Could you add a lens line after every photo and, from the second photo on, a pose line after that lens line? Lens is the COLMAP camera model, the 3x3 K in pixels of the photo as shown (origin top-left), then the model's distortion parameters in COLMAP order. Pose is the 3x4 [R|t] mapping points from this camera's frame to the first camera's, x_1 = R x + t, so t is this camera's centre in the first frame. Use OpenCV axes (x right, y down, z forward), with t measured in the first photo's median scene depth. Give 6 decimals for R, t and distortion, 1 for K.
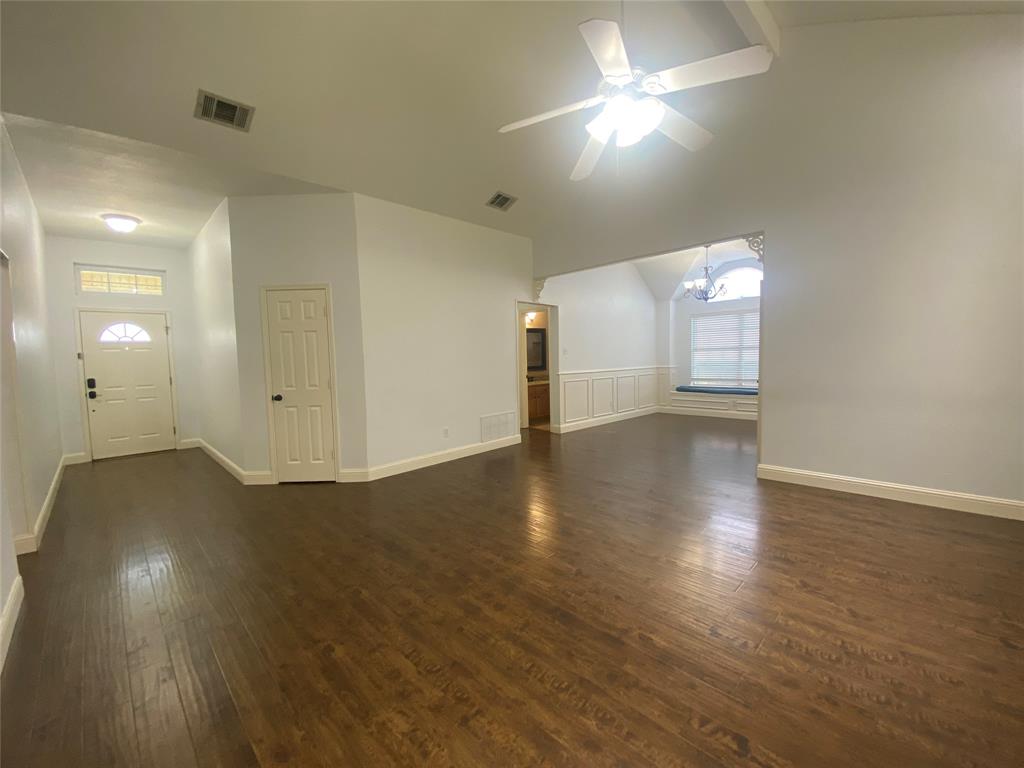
lens RADIAL K [[410.6, 0, 512.0], [0, 410.6, 384.0], [0, 0, 1]] dist [0.023354, -0.022469]
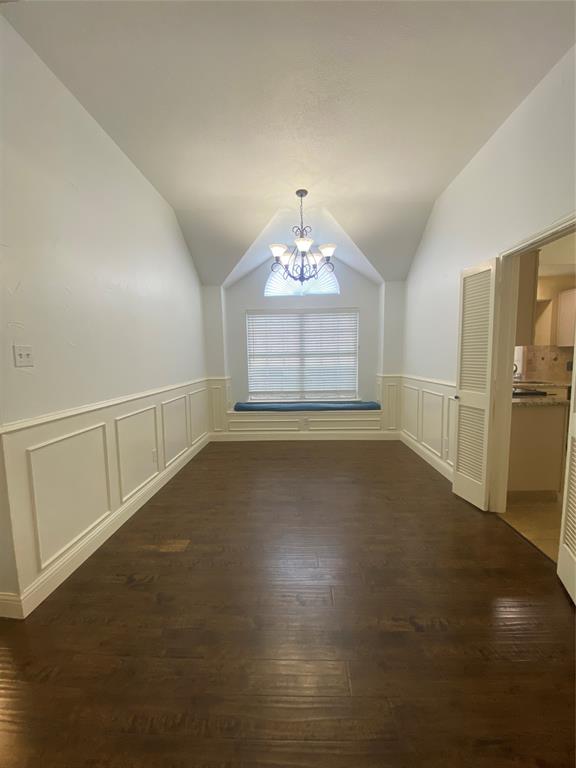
lens RADIAL K [[308.0, 0, 289.0], [0, 308.0, 385.9], [0, 0, 1]] dist [0.023354, -0.022469]
pose [[0.721407, -0.053371, 0.690452, 0.153537], [0.042678, 0.998557, 0.032596, -0.074687], [-0.691195, 0.005952, 0.722643, 0.936491]]
